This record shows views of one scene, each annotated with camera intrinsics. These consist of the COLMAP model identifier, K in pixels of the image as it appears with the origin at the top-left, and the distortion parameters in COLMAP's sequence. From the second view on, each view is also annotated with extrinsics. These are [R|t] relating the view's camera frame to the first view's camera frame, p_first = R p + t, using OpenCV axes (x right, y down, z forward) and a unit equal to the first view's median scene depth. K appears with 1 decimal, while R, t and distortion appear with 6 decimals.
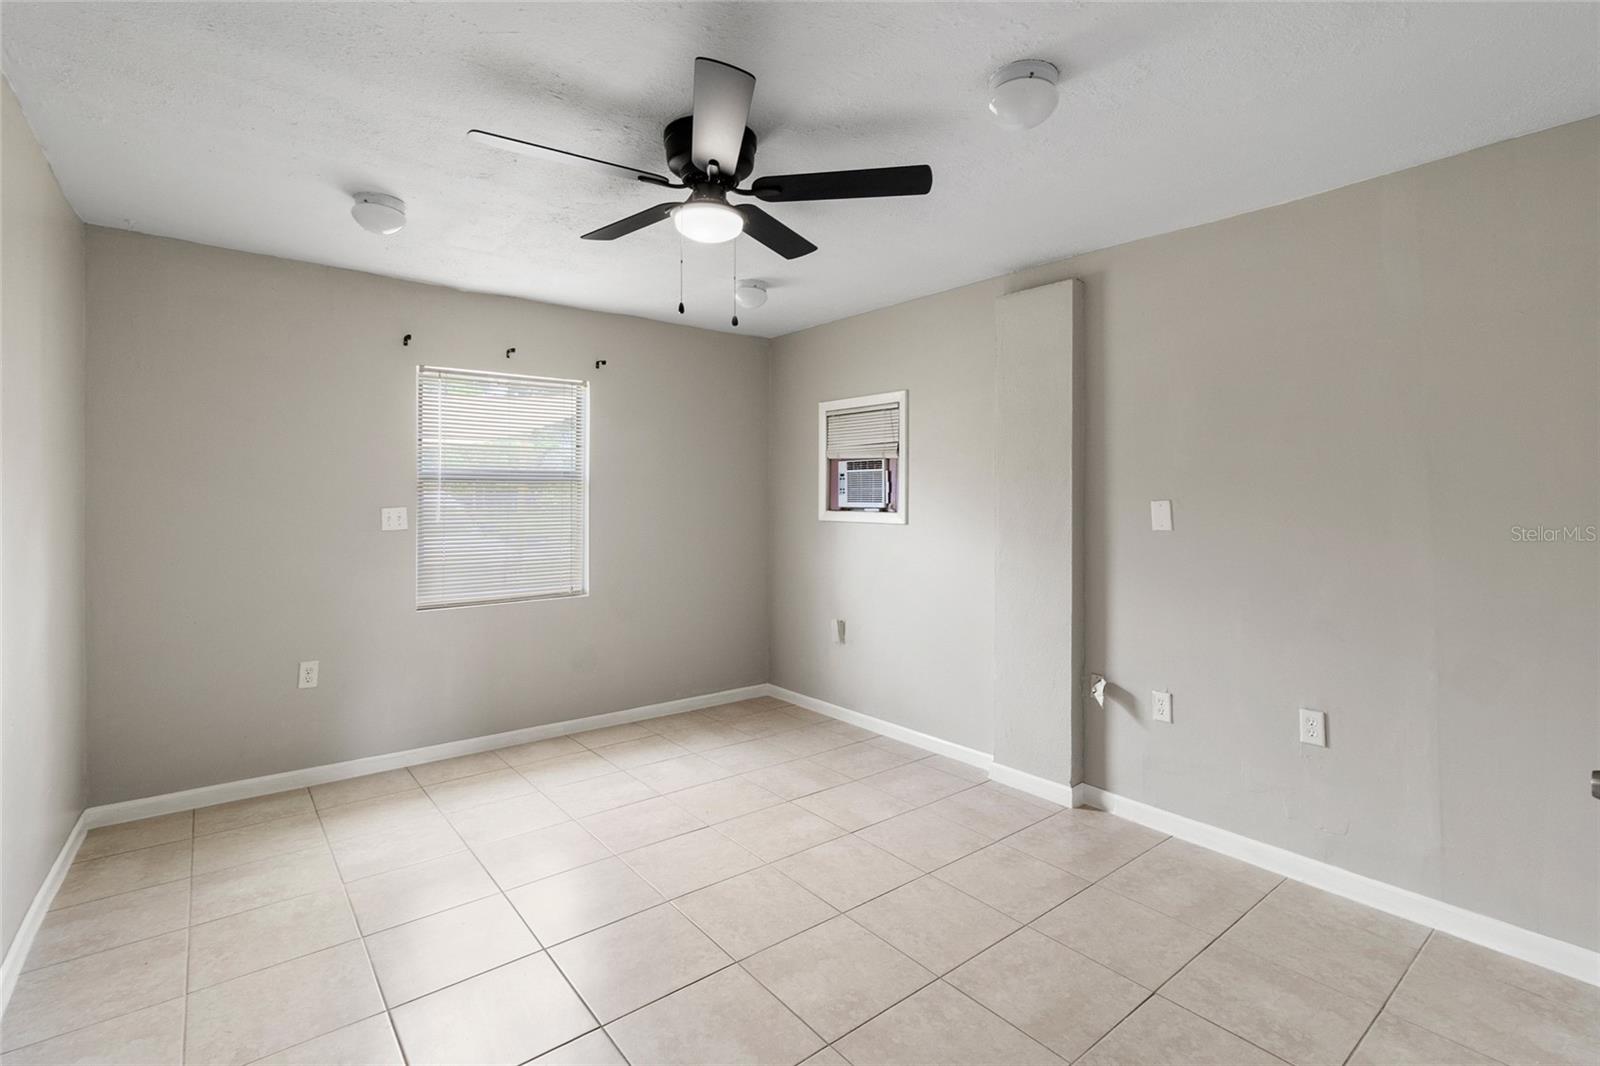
lens RADIAL K [[737.8, 0, 808.1], [0, 737.8, 485.3], [0, 0, 1]] dist [-0.000567, -0.000758]
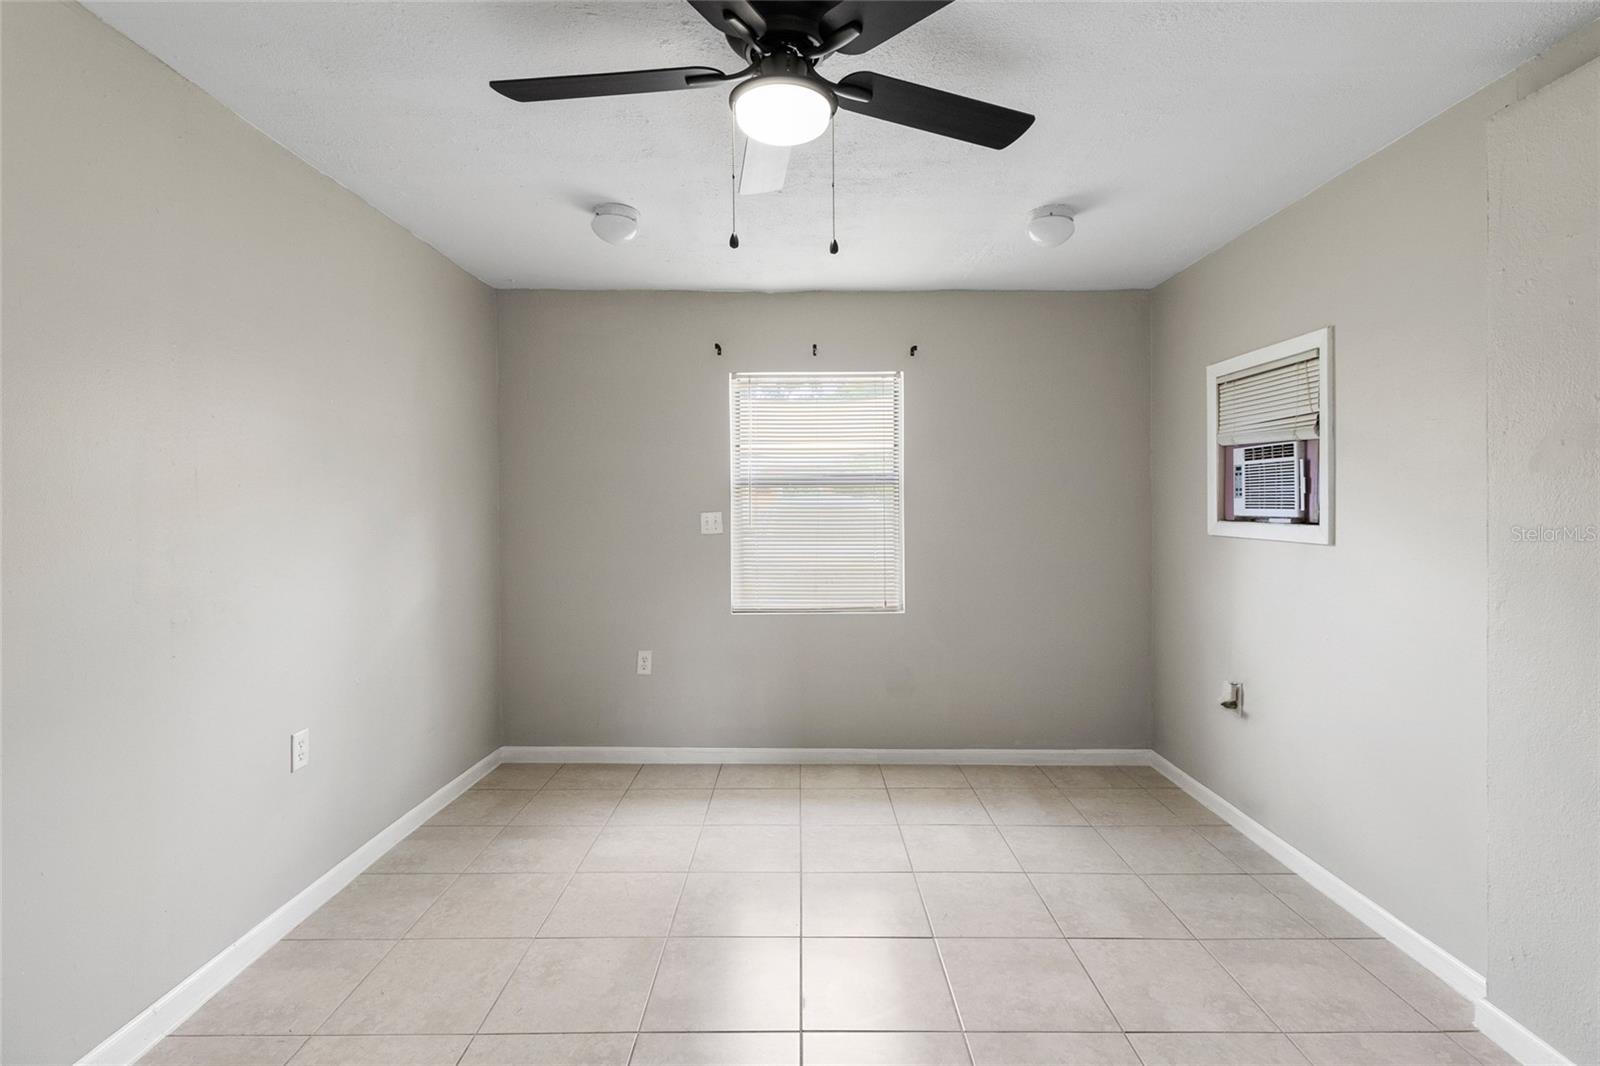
lens RADIAL K [[737.8, 0, 806.9], [0, 737.8, 496.1], [0, 0, 1]] dist [-0.000567, -0.000758]
pose [[0.782924, -0.007025, -0.622077, 0.182688], [0.011300, 0.999932, 0.002930, 0.005715], [0.622014, -0.009324, 0.782950, 0.257877]]
